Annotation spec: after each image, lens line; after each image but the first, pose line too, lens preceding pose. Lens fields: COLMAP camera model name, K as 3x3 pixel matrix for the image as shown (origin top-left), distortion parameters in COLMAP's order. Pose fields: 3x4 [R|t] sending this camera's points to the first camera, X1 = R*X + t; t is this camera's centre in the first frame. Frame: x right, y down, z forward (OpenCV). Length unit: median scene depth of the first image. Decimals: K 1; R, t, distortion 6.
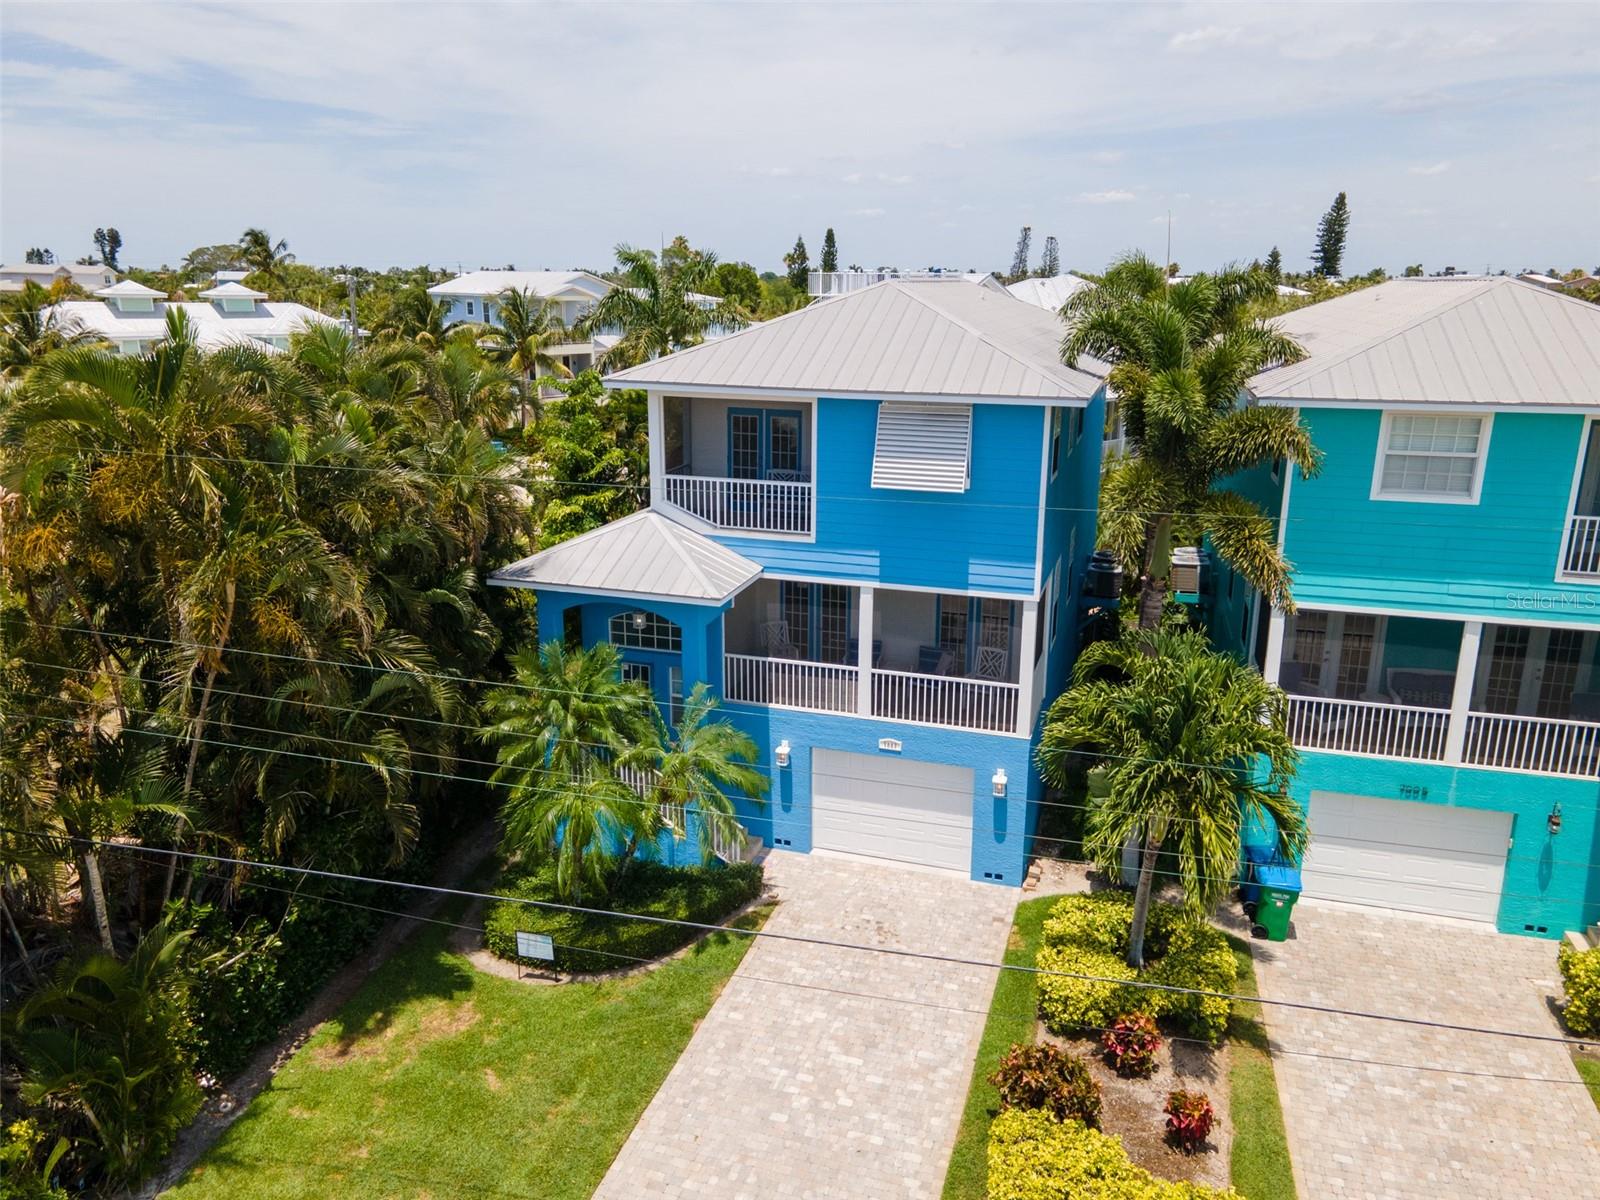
lens RADIAL K [[1163.3, 0, 800.4], [0, 1163.3, 587.5], [0, 0, 1]] dist [0.040443, 0.008134]
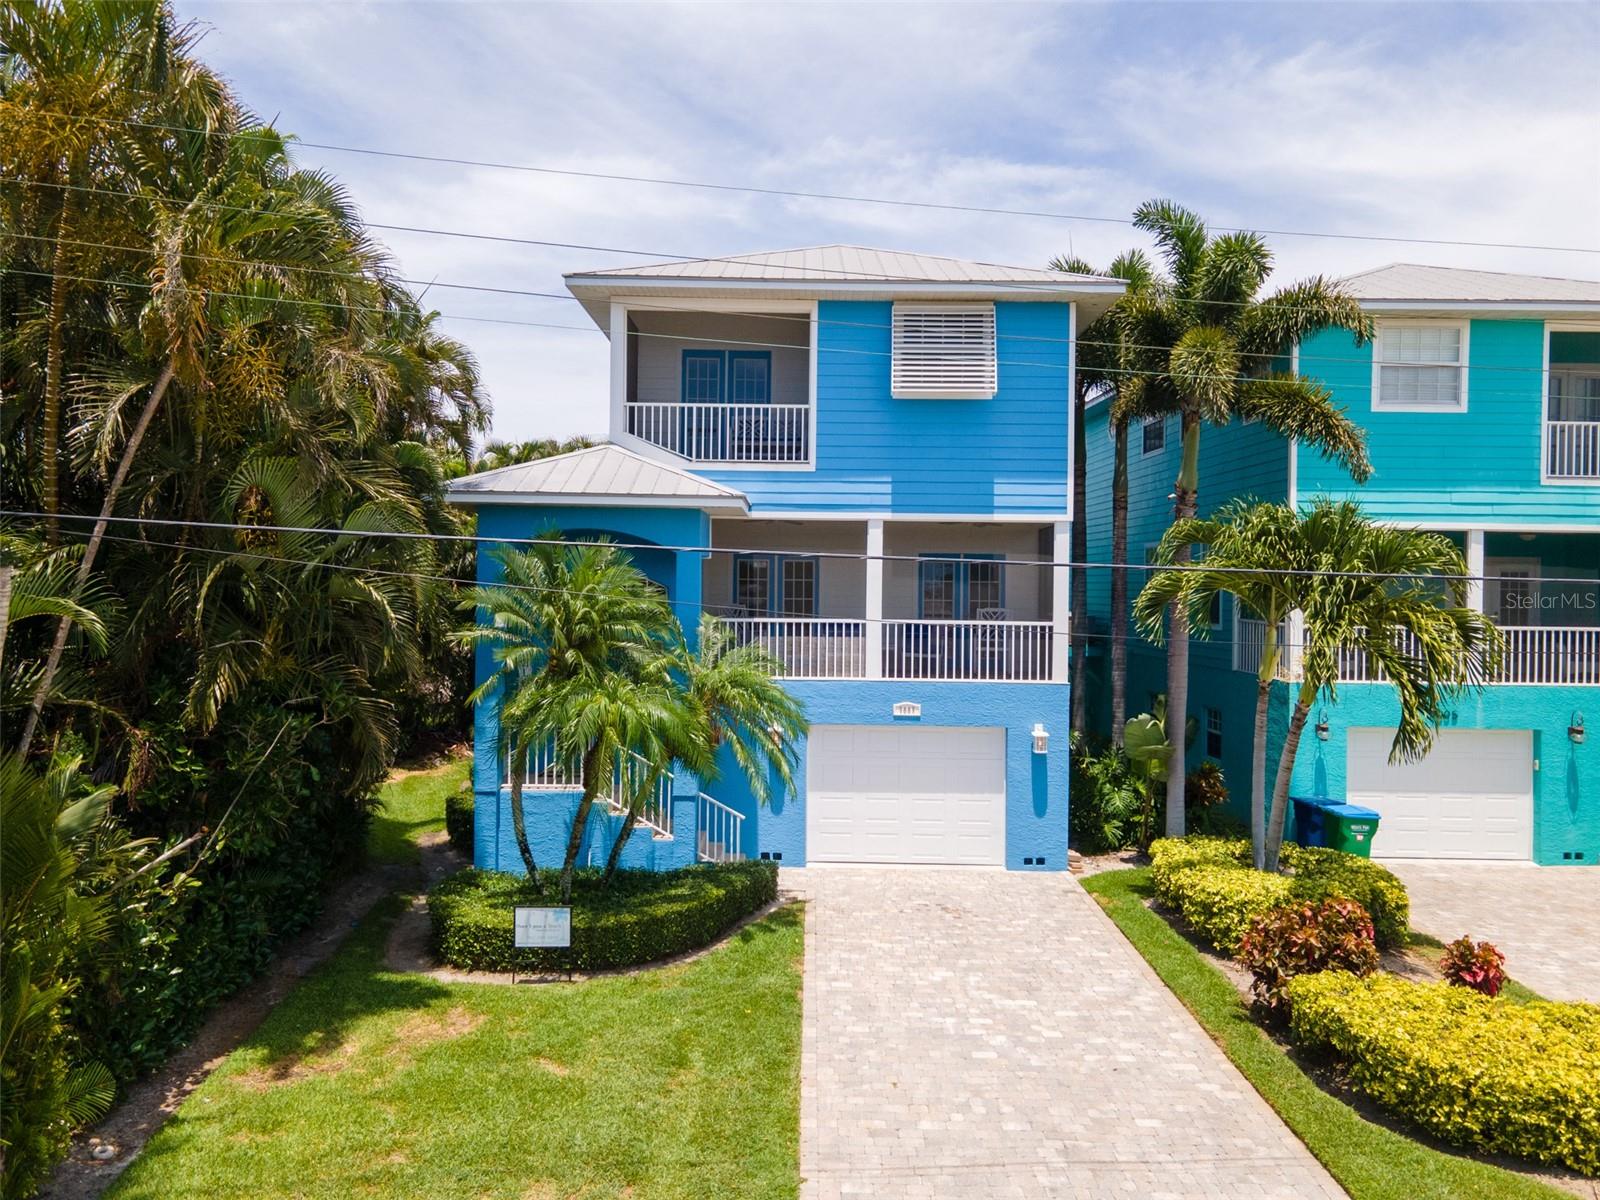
lens RADIAL K [[1163.3, 0, 800.4], [0, 1163.3, 587.5], [0, 0, 1]] dist [0.040443, 0.008134]
pose [[0.955903, 0.004956, 0.293640, -0.265964], [0.069497, 0.967642, -0.242568, 0.269561], [-0.285340, 0.252279, 0.924628, 0.236052]]
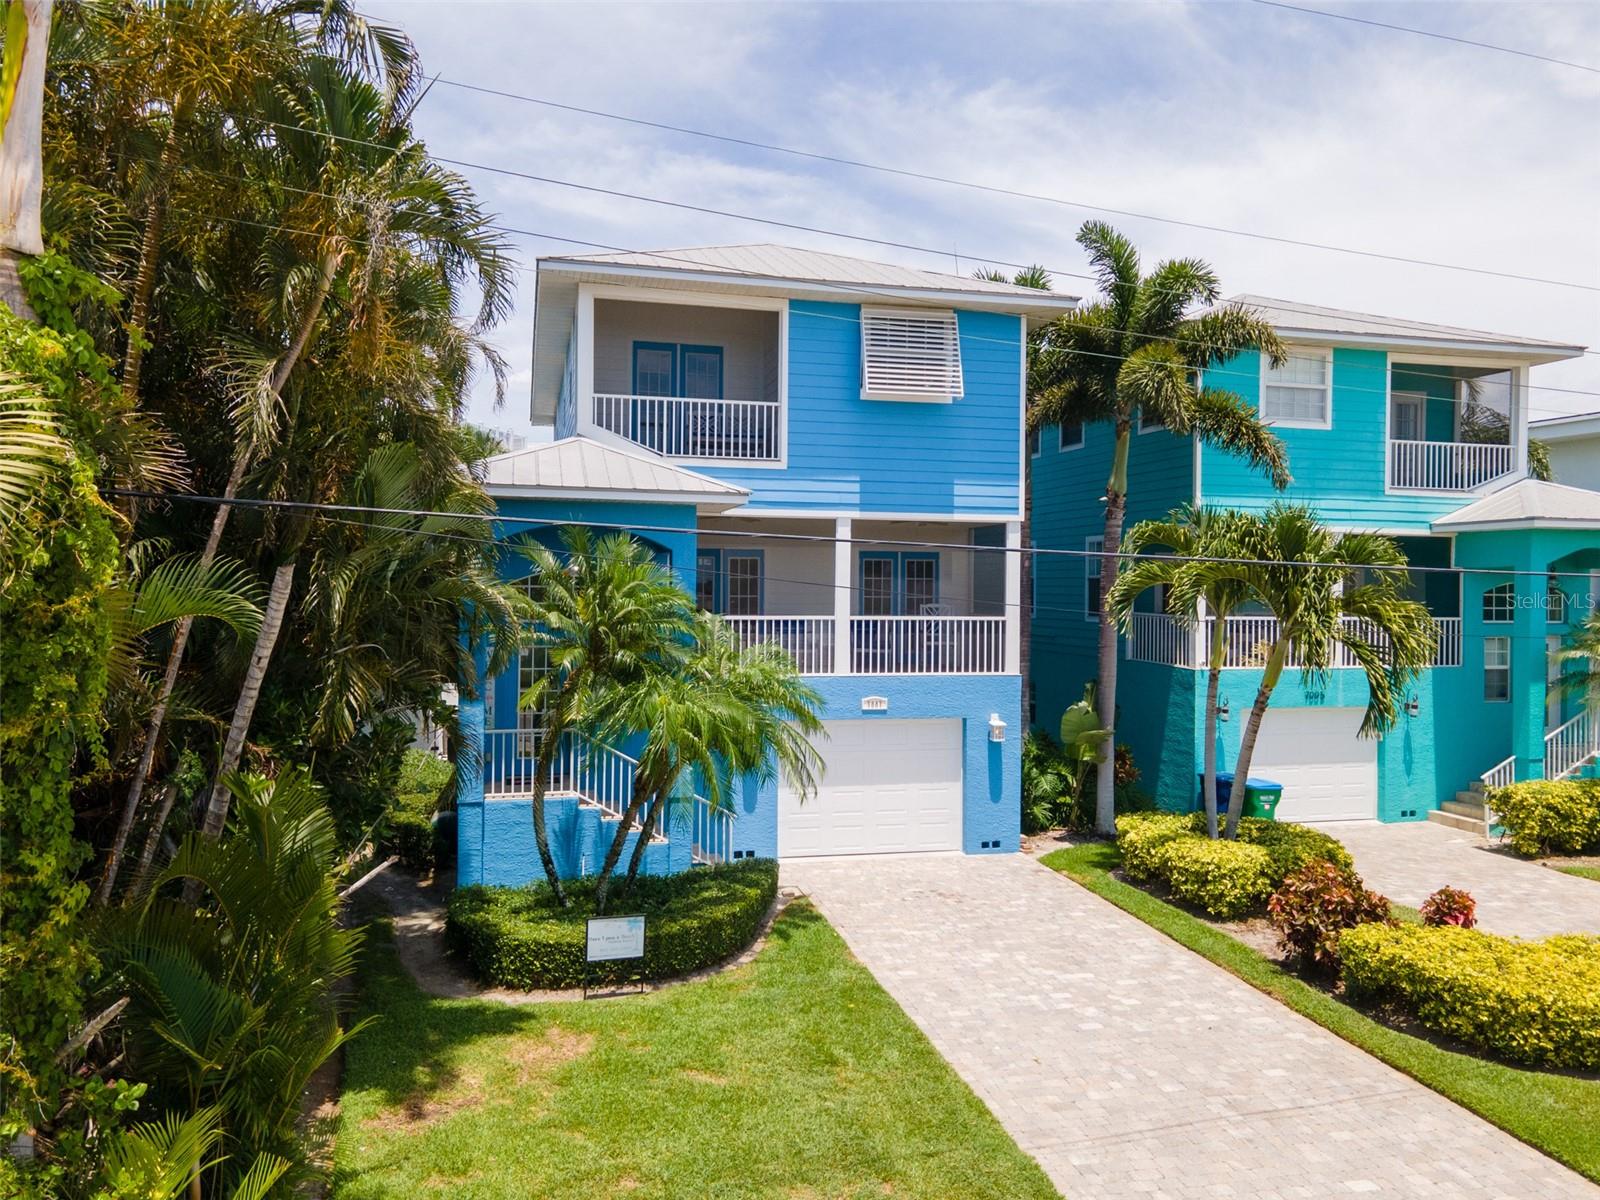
lens RADIAL K [[1163.3, 0, 800.4], [0, 1163.3, 587.5], [0, 0, 1]] dist [0.040443, 0.008134]
pose [[0.858998, 0.000812, 0.511978, -0.448002], [0.127532, 0.968138, -0.215509, 0.250059], [-0.495840, 0.250415, 0.831526, 0.309344]]
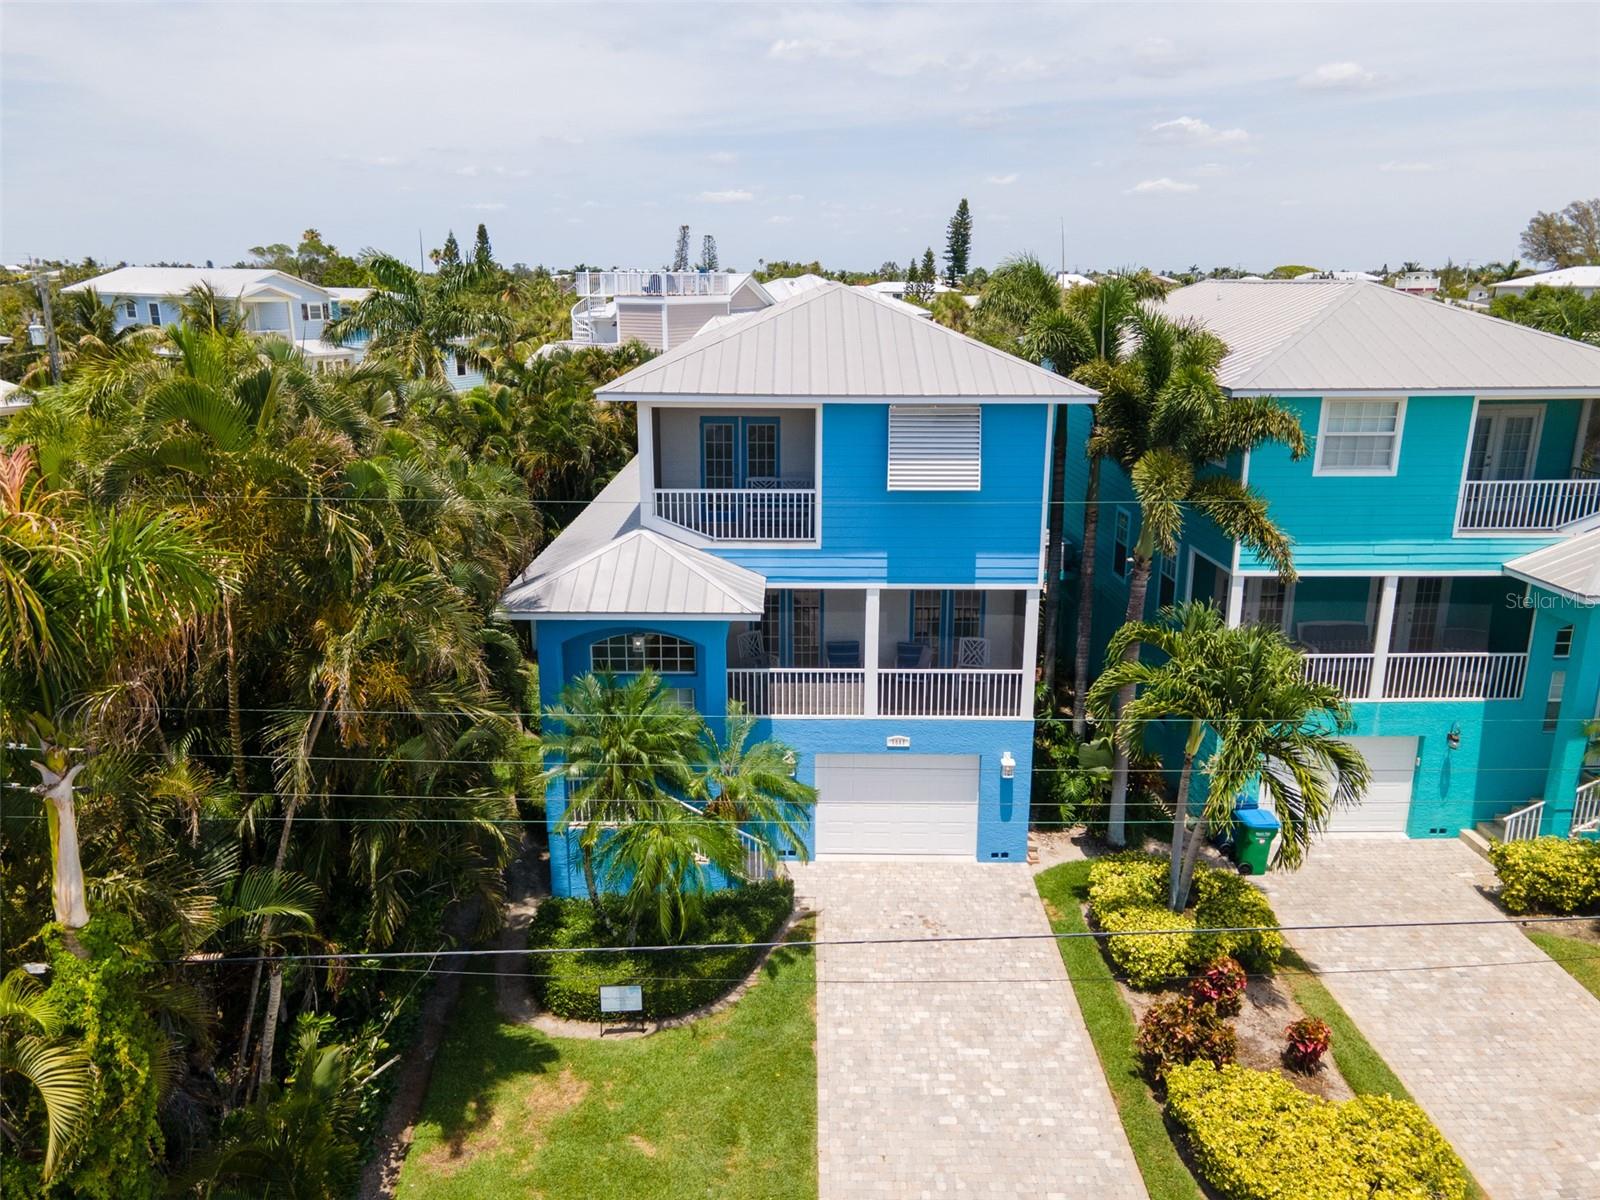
lens RADIAL K [[1163.3, 0, 800.4], [0, 1163.3, 587.5], [0, 0, 1]] dist [0.040443, 0.008134]
pose [[0.954676, -0.080348, 0.286598, -0.308599], [0.079573, 0.996725, 0.014369, -0.022286], [-0.286814, 0.009087, 0.957943, 0.053411]]
